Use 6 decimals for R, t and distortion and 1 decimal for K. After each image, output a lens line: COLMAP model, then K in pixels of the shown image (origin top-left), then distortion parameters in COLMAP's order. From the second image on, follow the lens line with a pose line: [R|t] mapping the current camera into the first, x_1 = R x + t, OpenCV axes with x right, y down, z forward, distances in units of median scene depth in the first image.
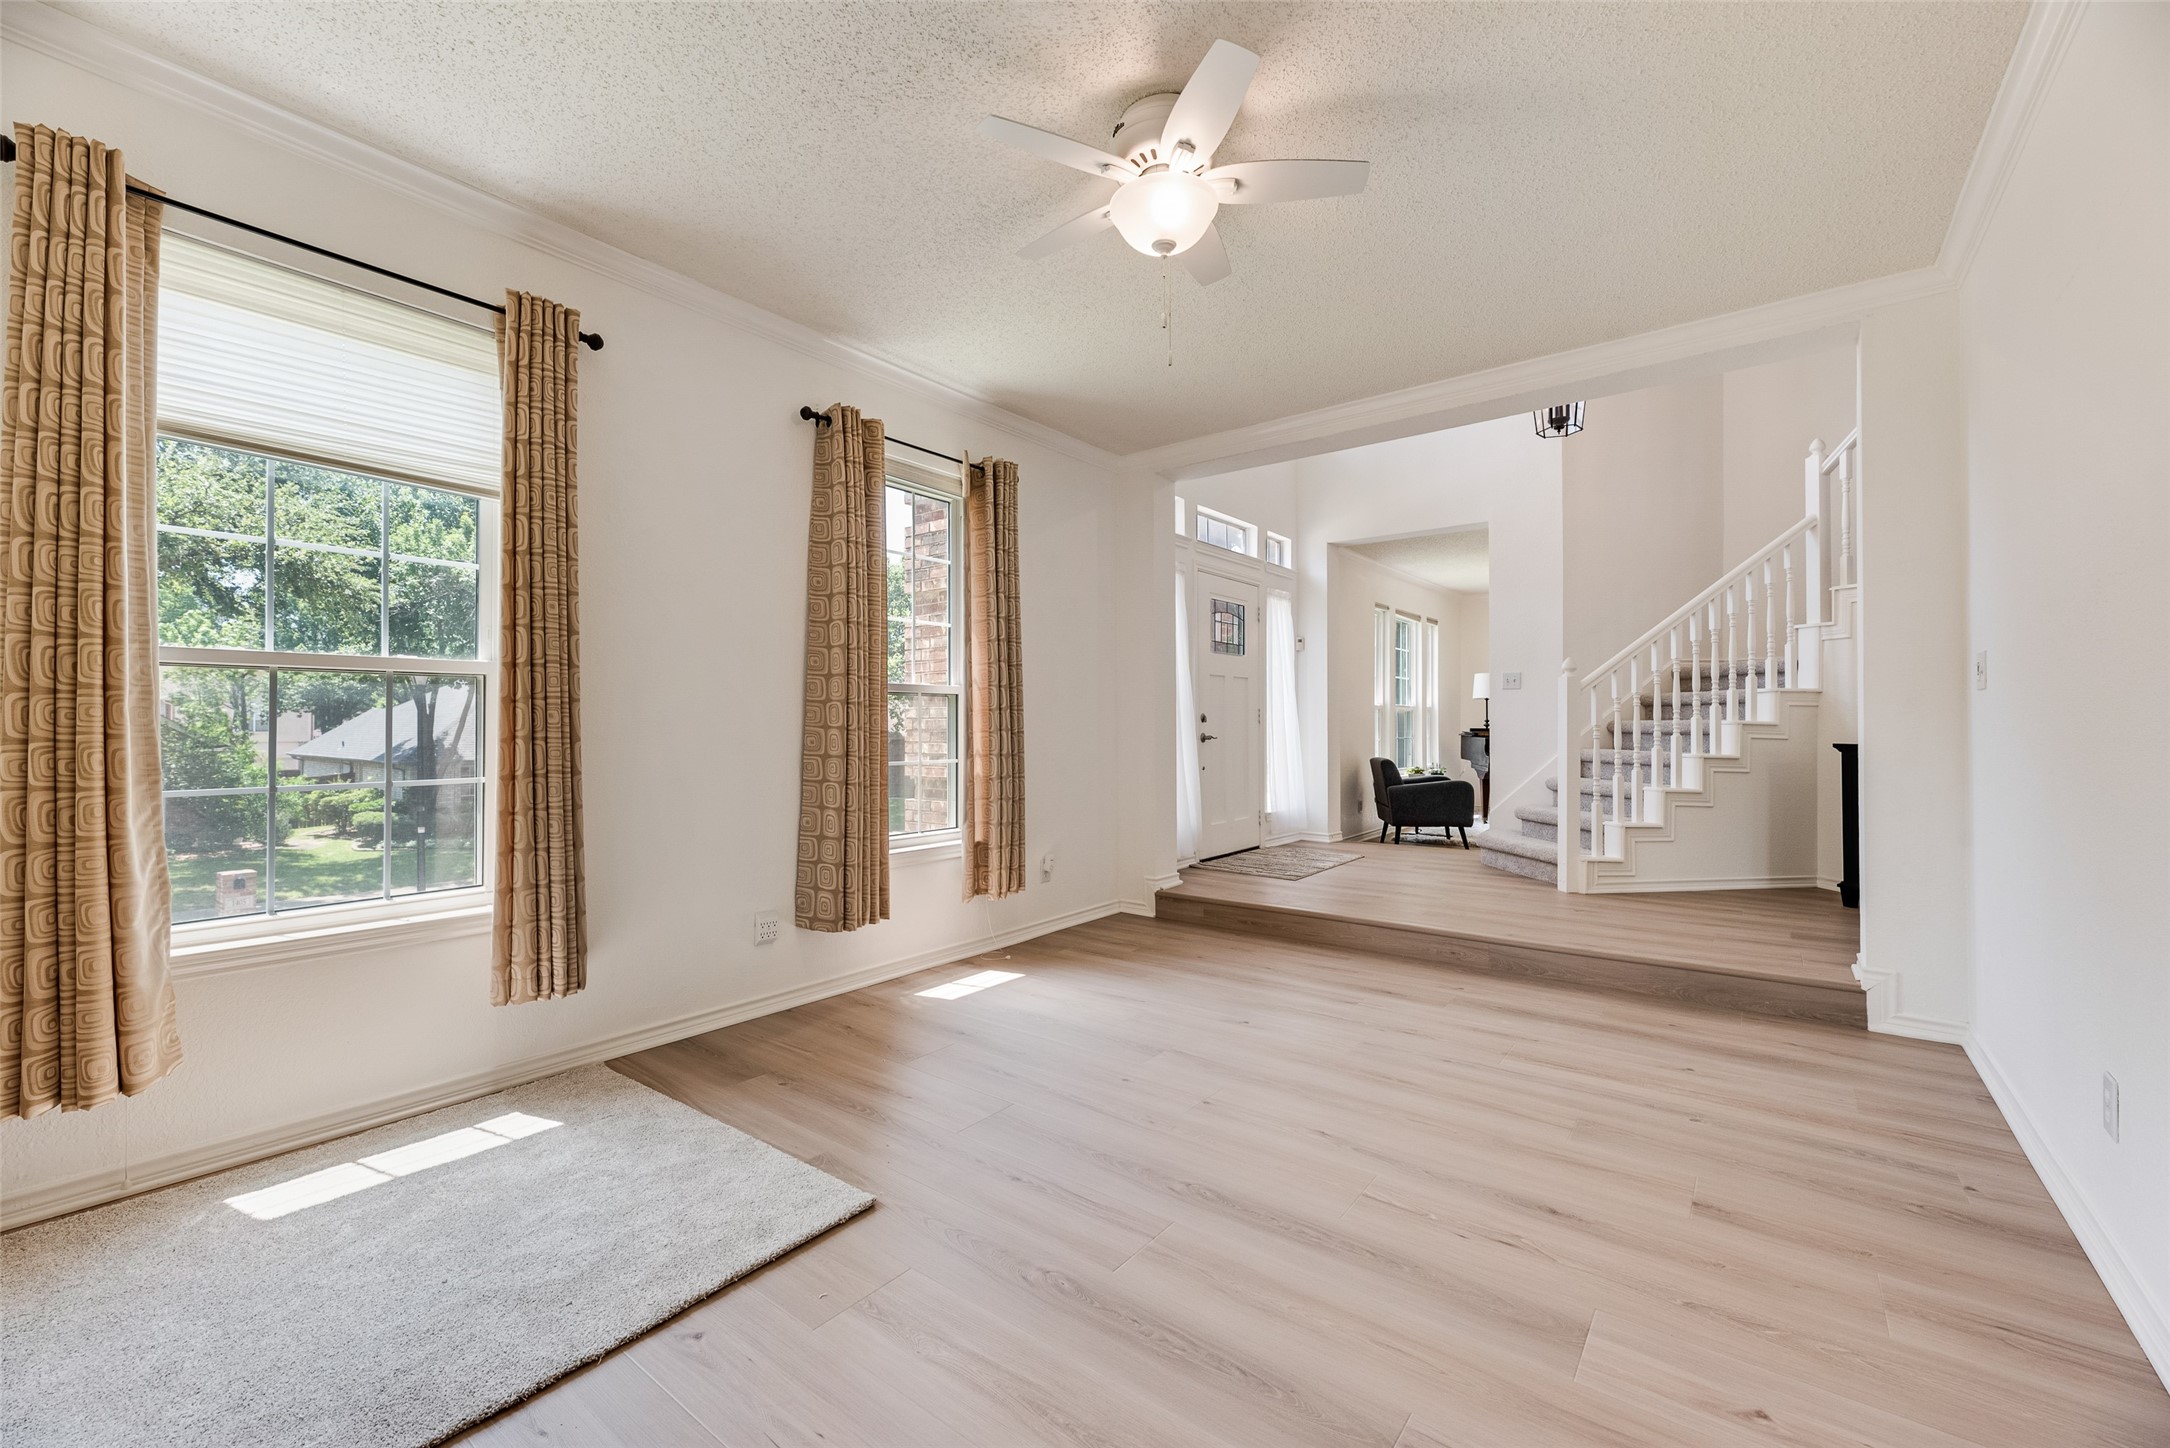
lens RADIAL K [[868.6, 0, 1087.8], [0, 868.6, 726.9], [0, 0, 1]] dist [-0.000239, -0.000102]
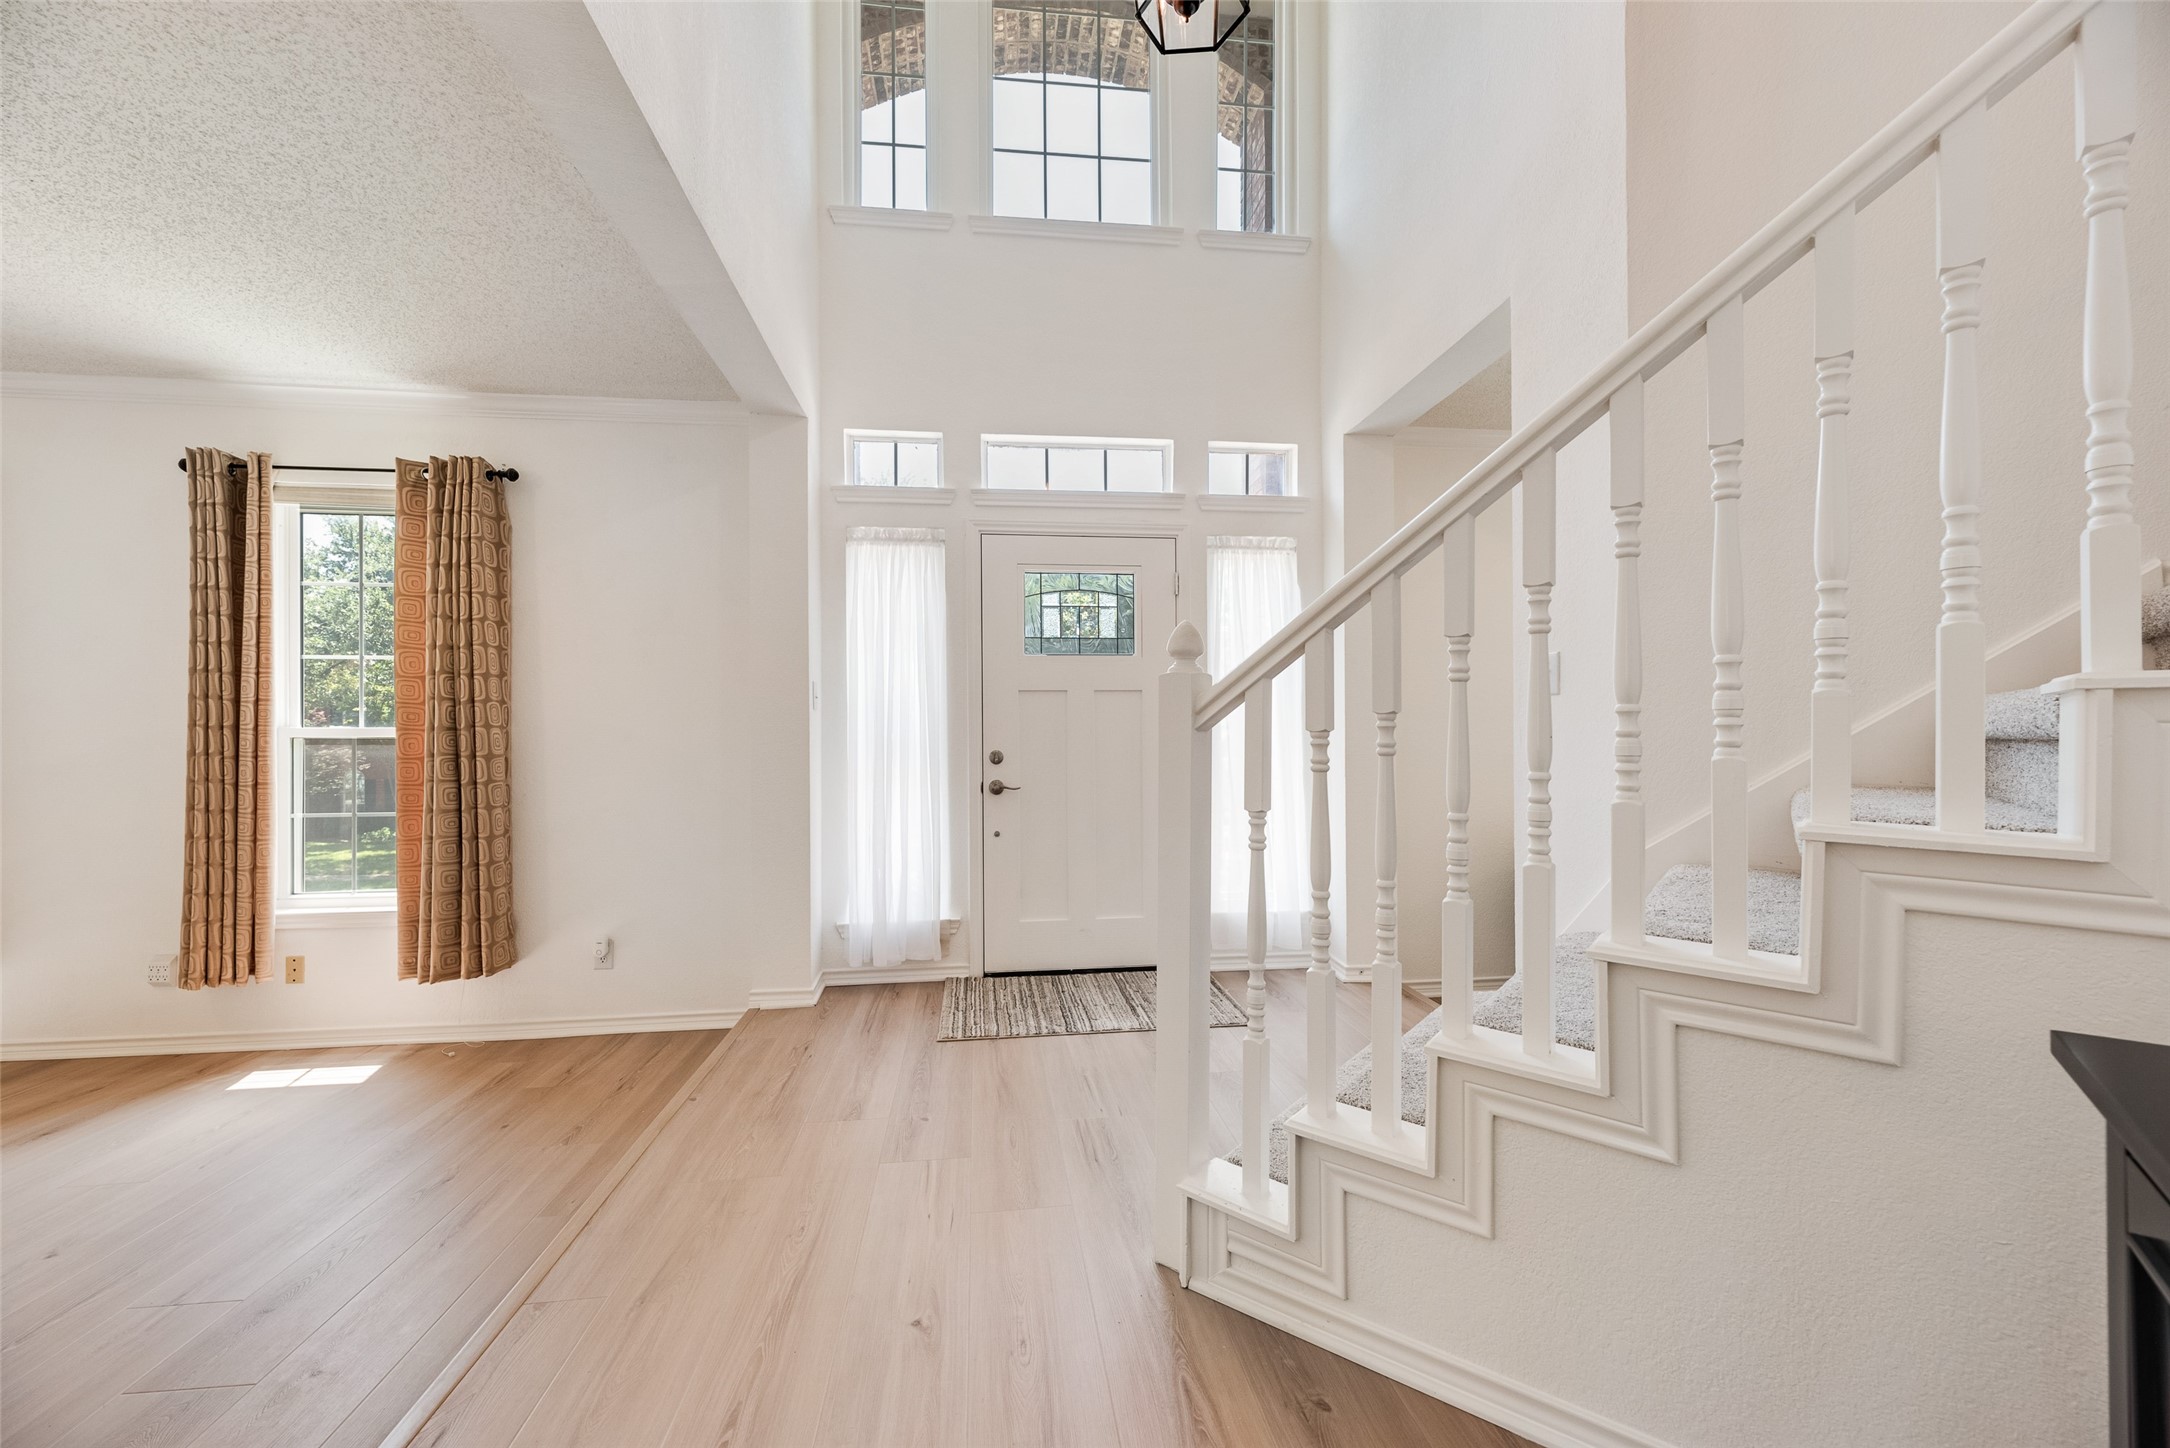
lens RADIAL K [[868.6, 0, 1090.3], [0, 868.6, 754.9], [0, 0, 1]] dist [-0.000239, -0.000102]
pose [[0.726915, 0.015790, -0.686546, 0.852866], [-0.006816, 0.999852, 0.015779, -0.031223], [0.686694, -0.006791, 0.726915, 0.778796]]
